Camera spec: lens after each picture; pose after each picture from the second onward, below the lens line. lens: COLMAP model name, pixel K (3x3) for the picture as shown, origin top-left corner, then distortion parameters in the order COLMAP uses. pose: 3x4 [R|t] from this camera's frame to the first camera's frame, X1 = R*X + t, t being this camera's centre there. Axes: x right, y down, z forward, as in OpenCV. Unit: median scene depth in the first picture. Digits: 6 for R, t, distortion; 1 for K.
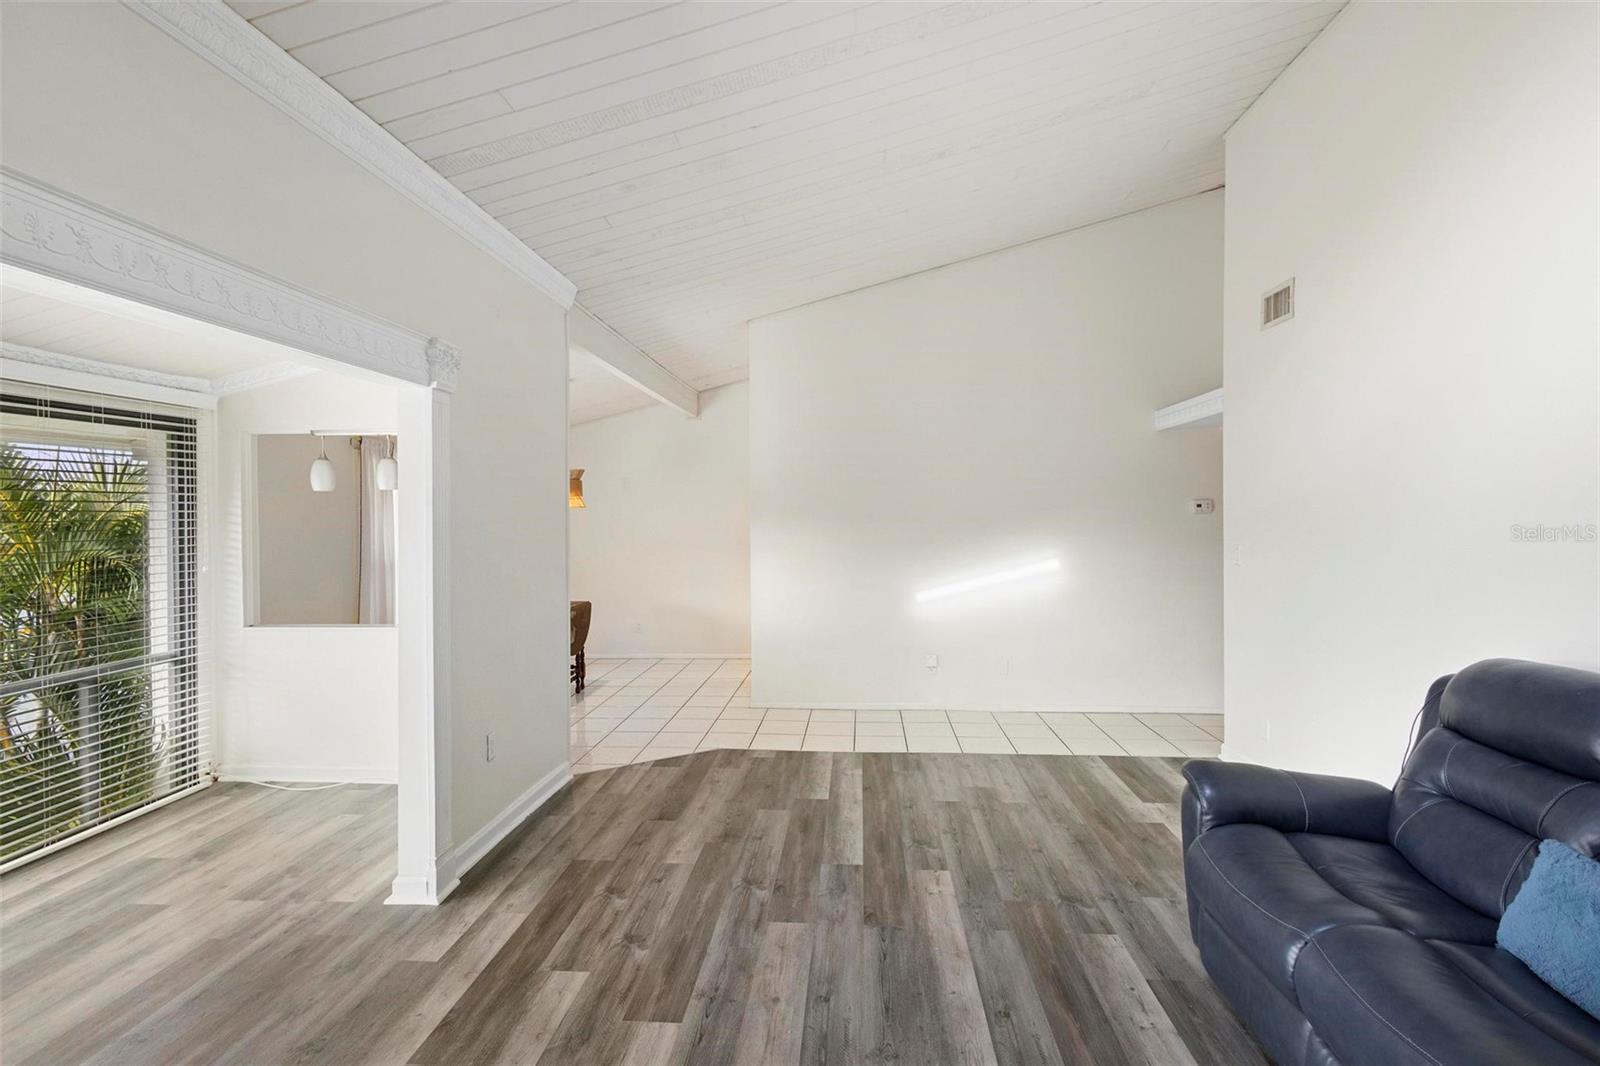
lens RADIAL K [[741.2, 0, 800.1], [0, 741.2, 539.7], [0, 0, 1]] dist [0.006325, -0.001434]
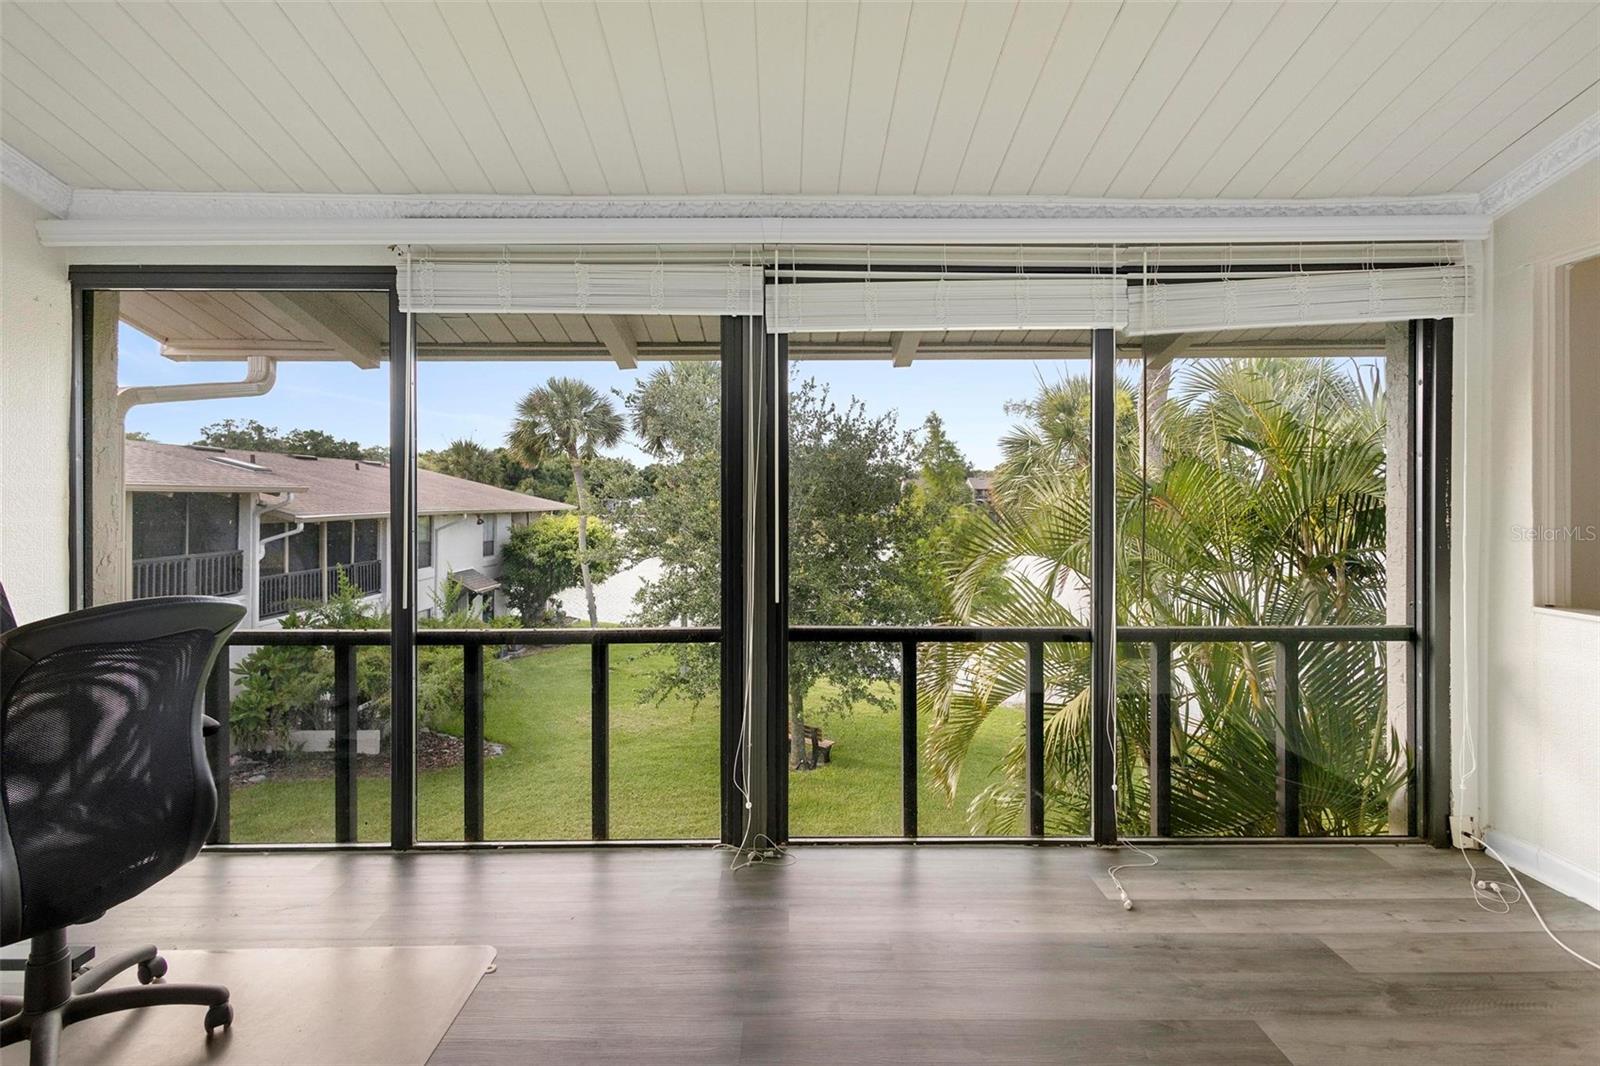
lens RADIAL K [[744.4, 0, 804.8], [0, 744.4, 490.6], [0, 0, 1]] dist [0.010515, 0.000192]
pose [[0.086093, 0.000823, -0.996287, -0.297771], [-0.029661, 0.999558, -0.001738, 0.062191], [0.995845, 0.029701, 0.086079, 0.528663]]
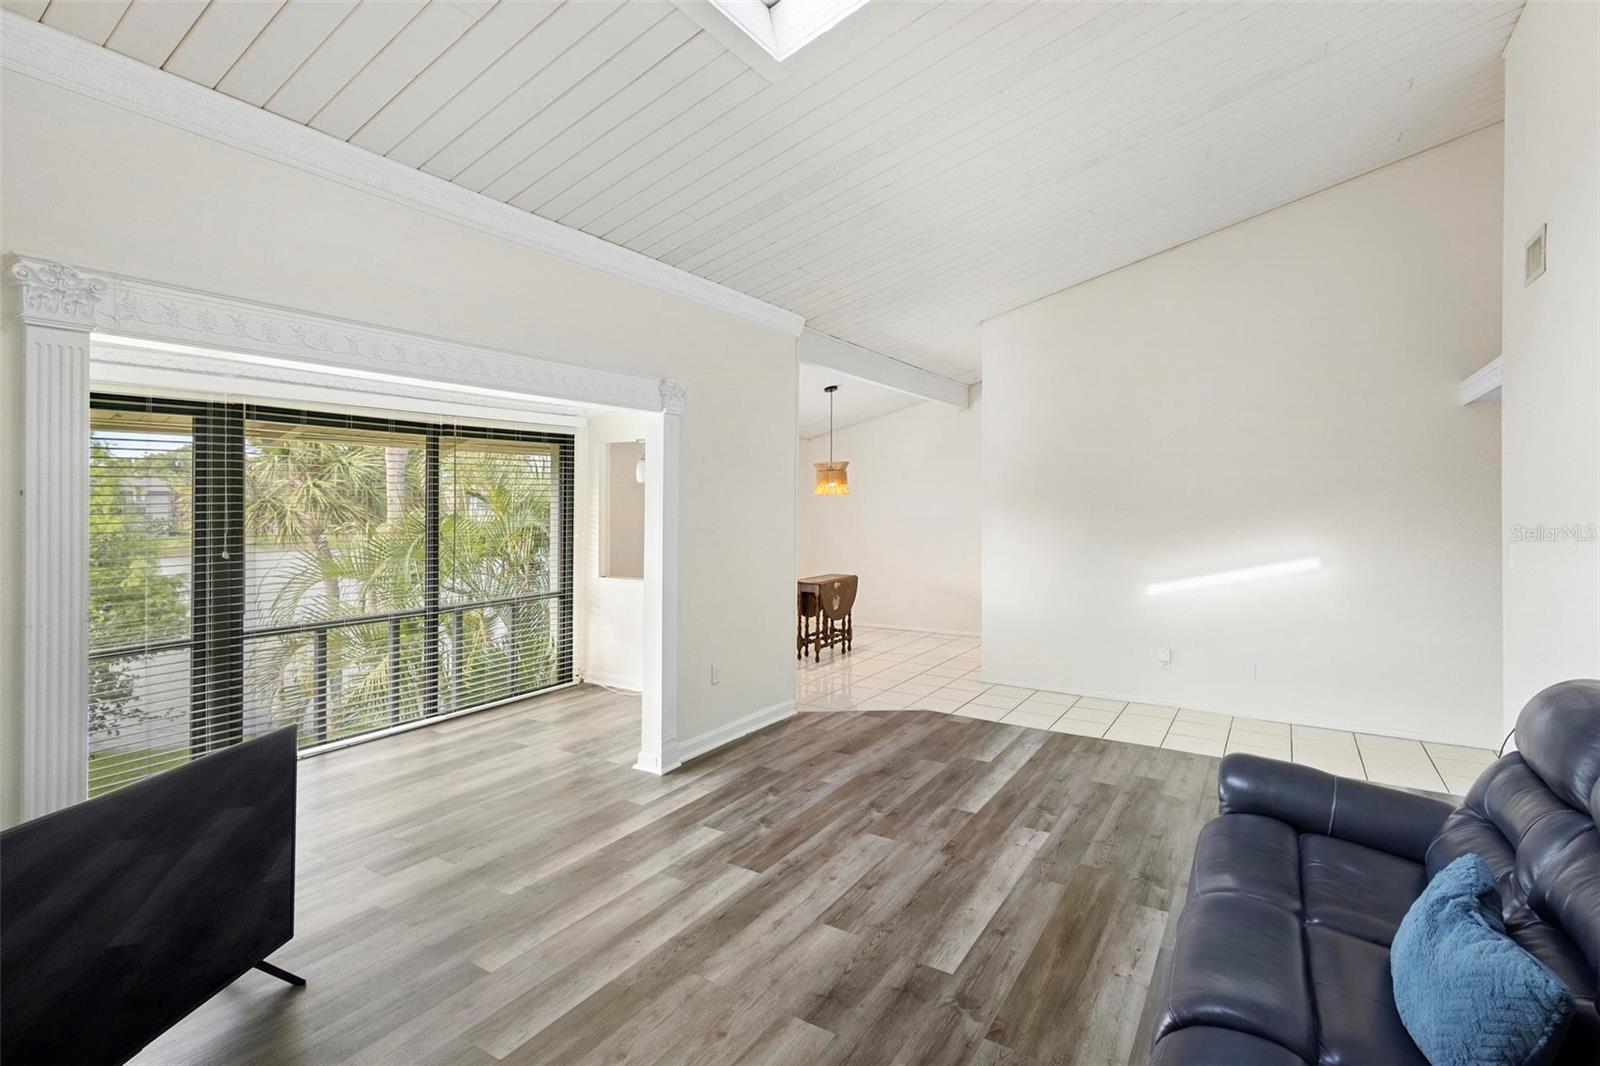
lens RADIAL K [[748.3, 0, 811.5], [0, 748.3, 515.1], [0, 0, 1]] dist [0.006206, -0.000263]
pose [[0.888331, 0.016440, -0.458910, 0.382005], [-0.021534, 0.999751, -0.005868, -0.003681], [0.458699, 0.015095, 0.888464, -0.137314]]
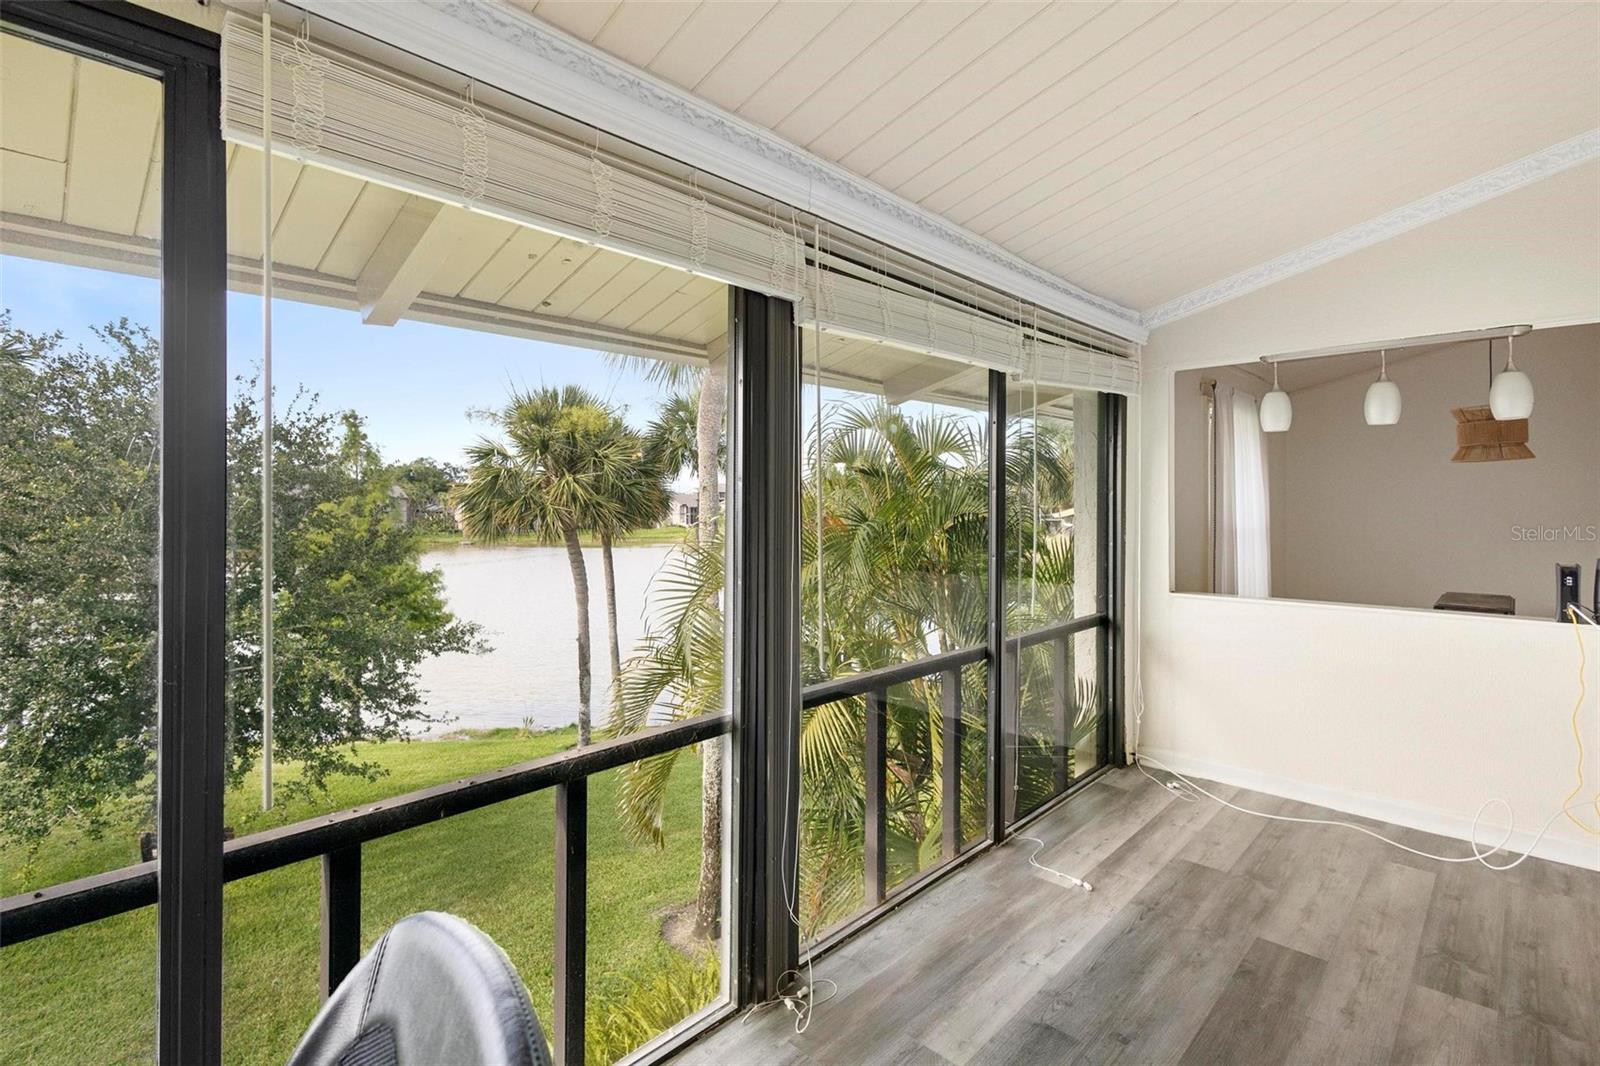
lens RADIAL K [[752.1, 0, 790.6], [0, 752.1, 503.9], [0, 0, 1]] dist [0.003804, -0.001851]
pose [[0.762983, 0.005120, -0.646398, -0.705484], [-0.022396, 0.999578, -0.018518, 0.052640], [0.646031, 0.028606, 0.762775, 0.054840]]
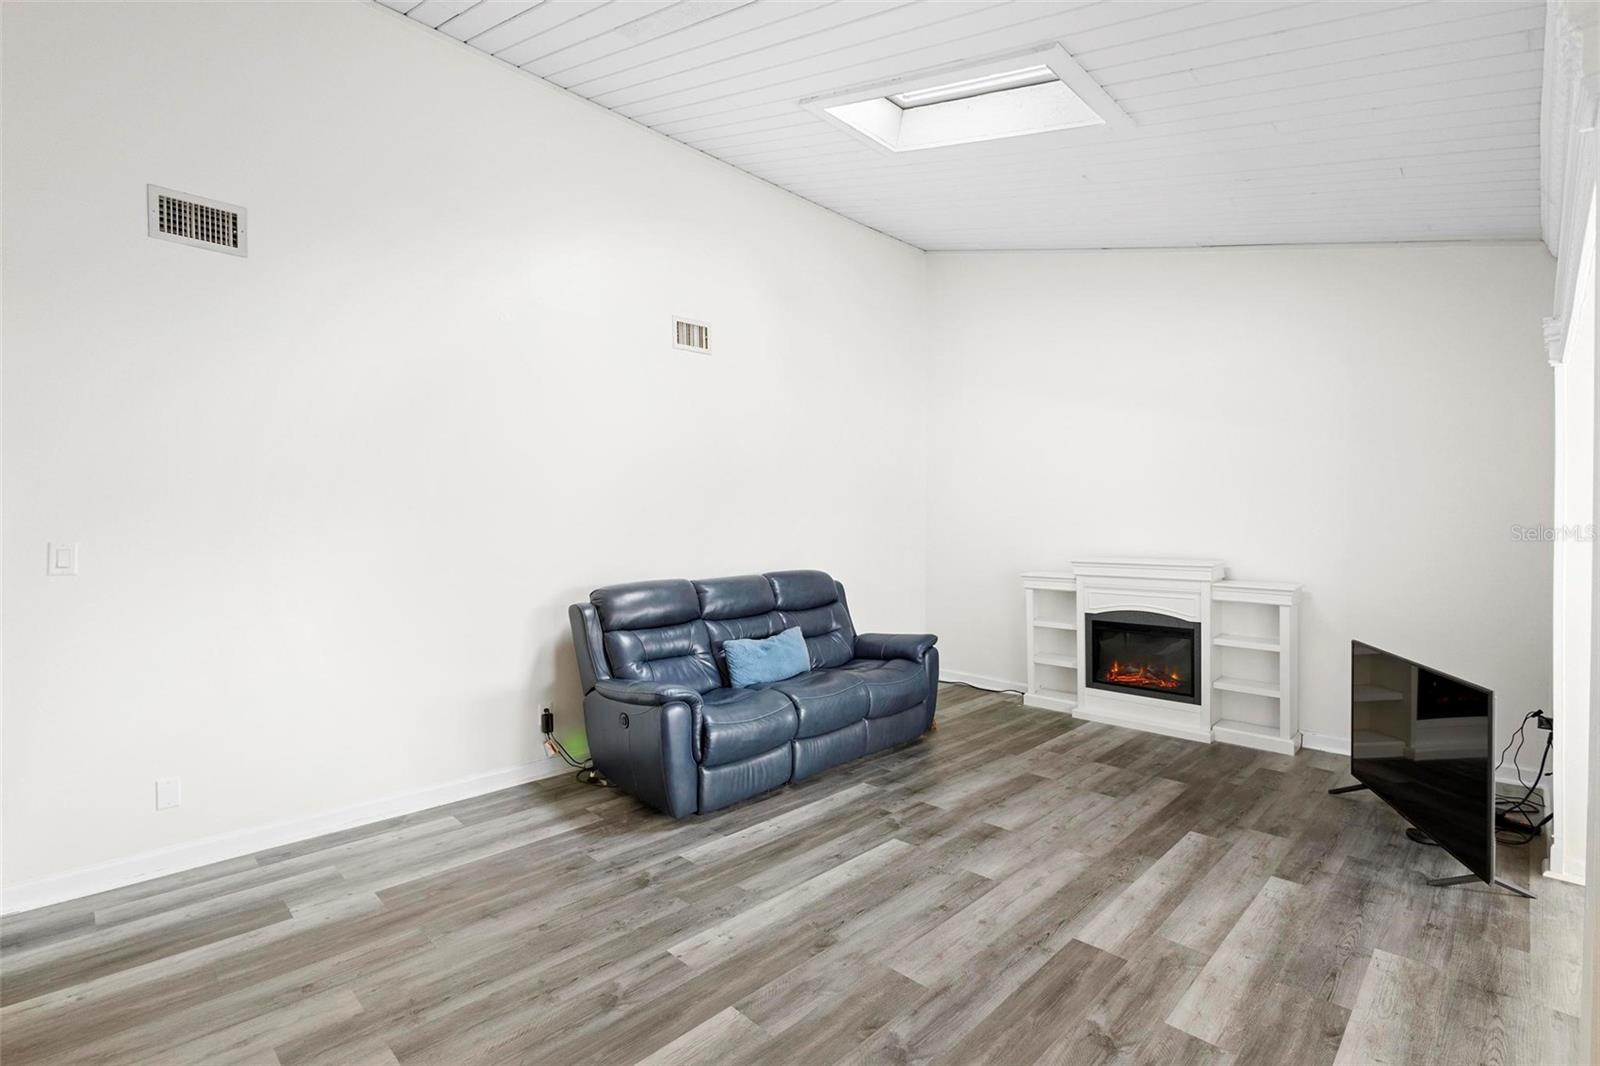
lens RADIAL K [[727.7, 0, 798.8], [0, 727.7, 541.2], [0, 0, 1]] dist [0.002860, -0.000056]
pose [[-0.761823, -0.005639, 0.647760, -0.387481], [0.024555, 0.998992, 0.037576, -0.002707], [-0.647319, 0.044532, -0.760917, 1.453804]]
